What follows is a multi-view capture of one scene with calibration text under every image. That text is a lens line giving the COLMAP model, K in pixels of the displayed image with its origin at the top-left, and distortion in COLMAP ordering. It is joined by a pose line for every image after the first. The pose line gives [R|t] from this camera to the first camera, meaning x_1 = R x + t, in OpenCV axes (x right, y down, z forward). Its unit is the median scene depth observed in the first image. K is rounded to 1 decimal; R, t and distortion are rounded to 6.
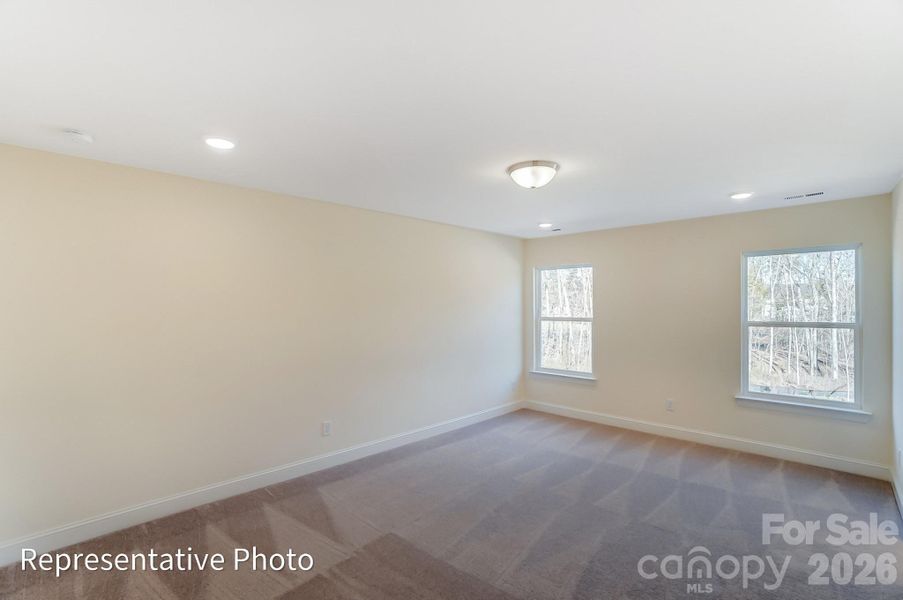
lens RADIAL K [[411.0, 0, 448.2], [0, 411.0, 304.8], [0, 0, 1]] dist [-0.002356, -0.000485]
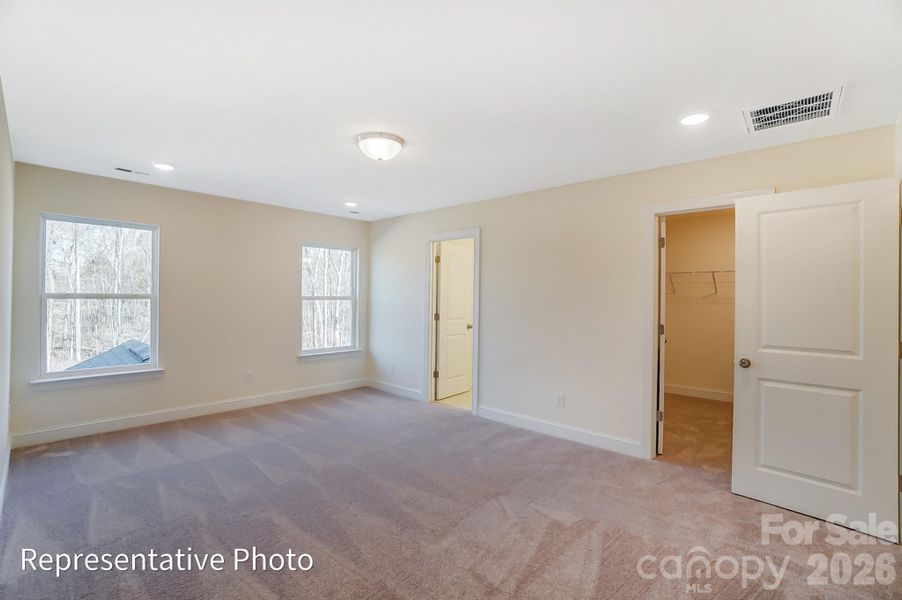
lens RADIAL K [[410.5, 0, 447.7], [0, 410.5, 304.8], [0, 0, 1]] dist [-0.002356, -0.000485]
pose [[-0.007040, -0.037481, 0.999273, -0.418841], [-0.036445, 0.998643, 0.037201, 0.001871], [-0.999311, -0.036157, -0.008397, 0.411580]]
